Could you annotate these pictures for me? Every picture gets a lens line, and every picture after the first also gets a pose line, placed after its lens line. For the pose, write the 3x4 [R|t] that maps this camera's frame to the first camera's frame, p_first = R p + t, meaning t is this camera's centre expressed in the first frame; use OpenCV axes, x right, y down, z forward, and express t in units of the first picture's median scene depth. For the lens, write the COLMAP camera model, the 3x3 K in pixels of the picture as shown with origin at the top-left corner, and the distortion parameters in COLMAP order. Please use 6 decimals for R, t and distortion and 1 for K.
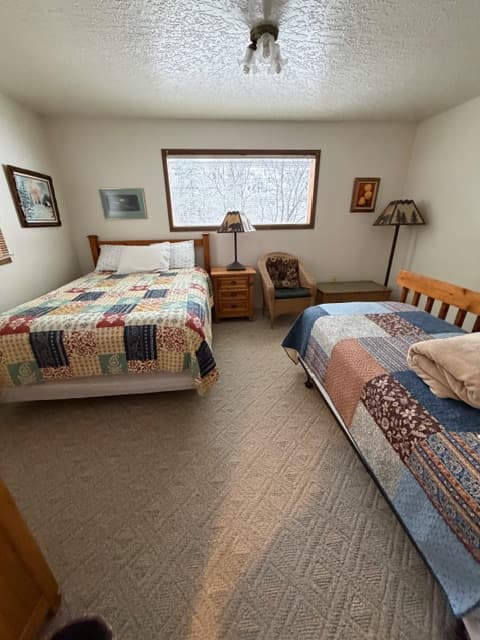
lens RADIAL K [[256.5, 0, 240.8], [0, 256.5, 321.2], [0, 0, 1]] dist [0.003133, -0.000586]
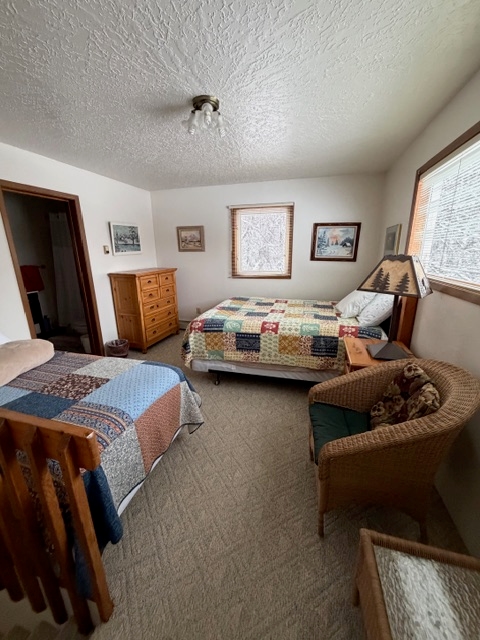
lens RADIAL K [[256.5, 0, 242.0], [0, 256.5, 319.9], [0, 0, 1]] dist [0.003133, -0.000586]
pose [[-0.374003, 0.258632, -0.890635, 0.802389], [-0.342603, 0.853872, 0.391825, -0.524306], [0.861826, 0.451678, -0.230743, 1.162593]]
